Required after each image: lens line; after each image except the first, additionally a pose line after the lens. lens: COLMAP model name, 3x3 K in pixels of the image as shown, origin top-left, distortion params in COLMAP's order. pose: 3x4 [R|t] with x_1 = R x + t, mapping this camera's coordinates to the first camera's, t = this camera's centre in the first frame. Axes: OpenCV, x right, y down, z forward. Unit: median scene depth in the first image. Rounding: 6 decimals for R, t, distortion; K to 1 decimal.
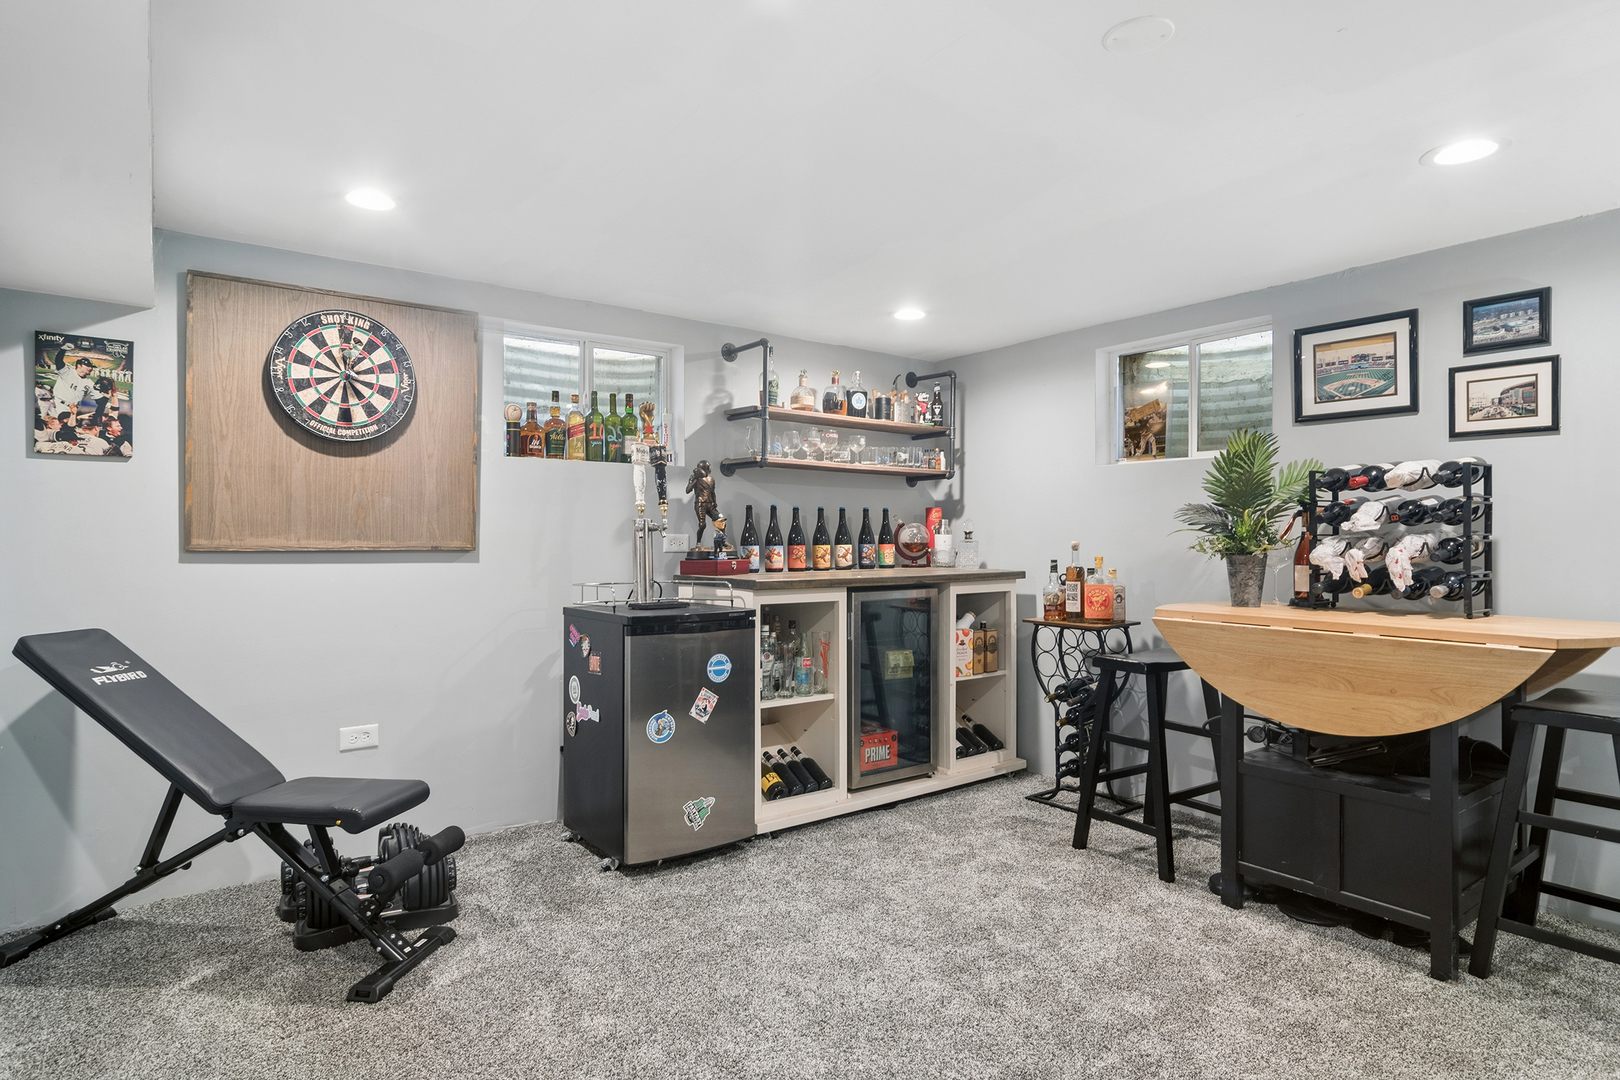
lens RADIAL K [[886.7, 0, 801.8], [0, 886.7, 540.7], [0, 0, 1]] dist [-0.001135, 0.002213]
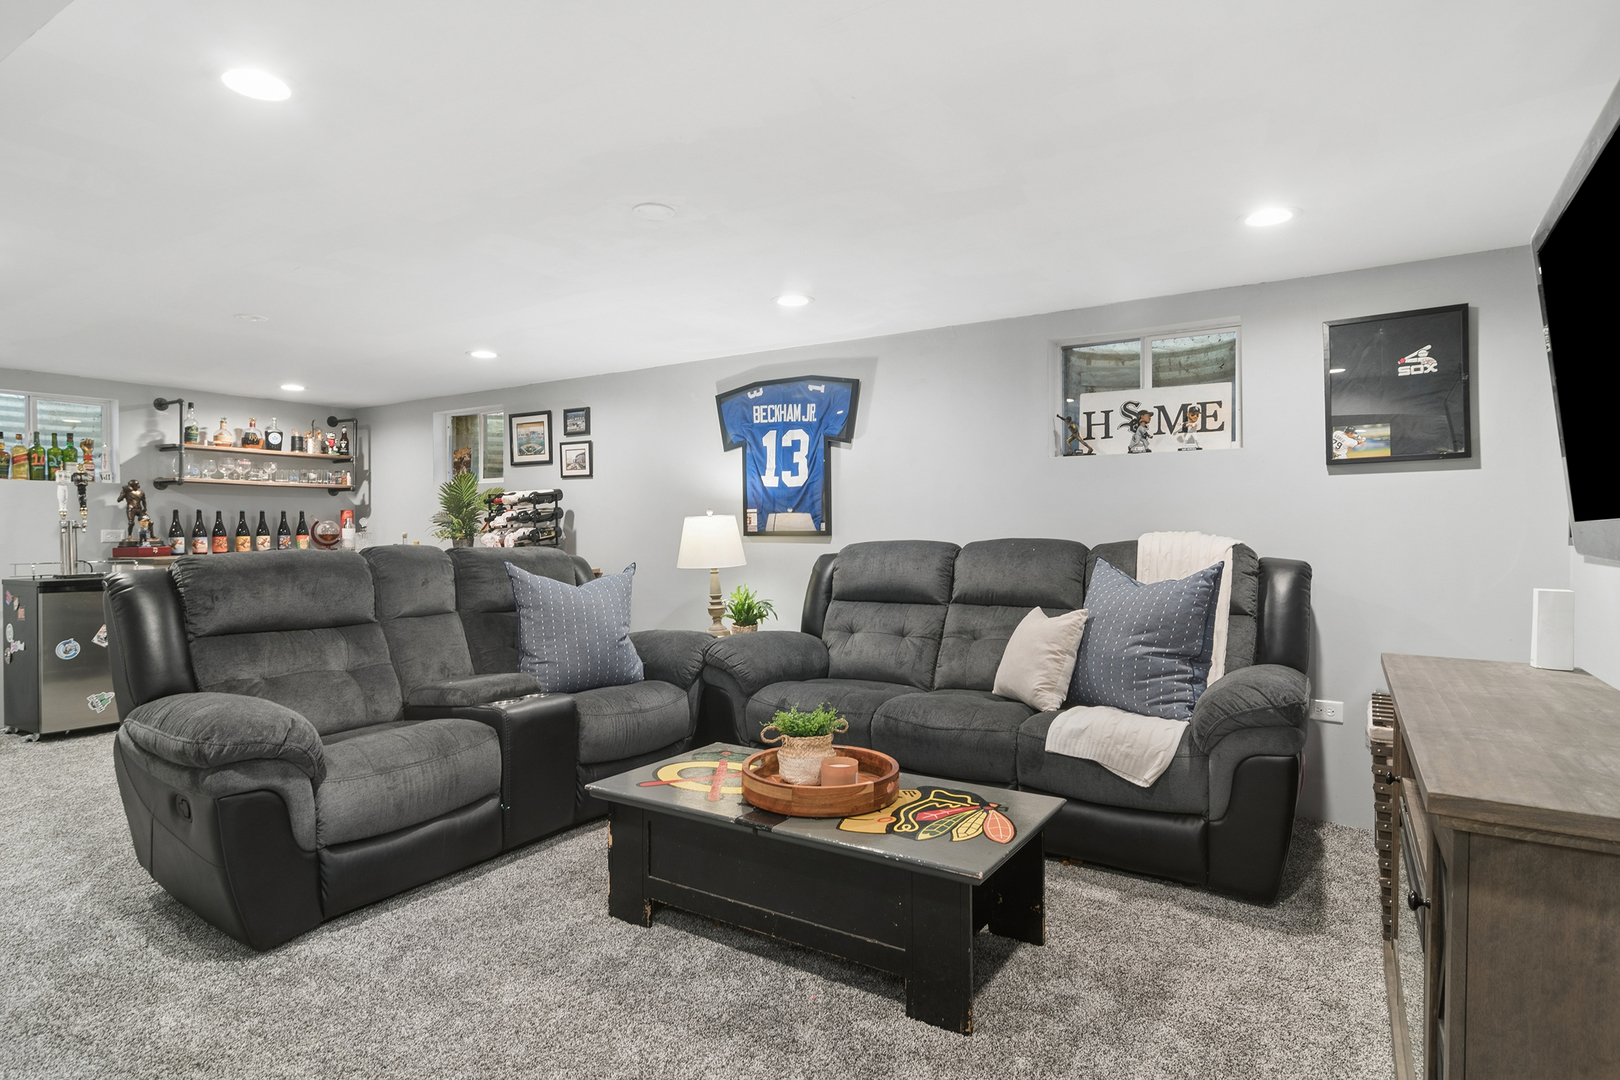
lens RADIAL K [[886.7, 0, 815.3], [0, 886.7, 536.5], [0, 0, 1]] dist [-0.001135, 0.002213]
pose [[0.935067, -0.010144, 0.354325, 0.421809], [0.008185, 0.999942, 0.007026, 0.002666], [-0.354376, -0.003669, 0.935096, -0.772964]]
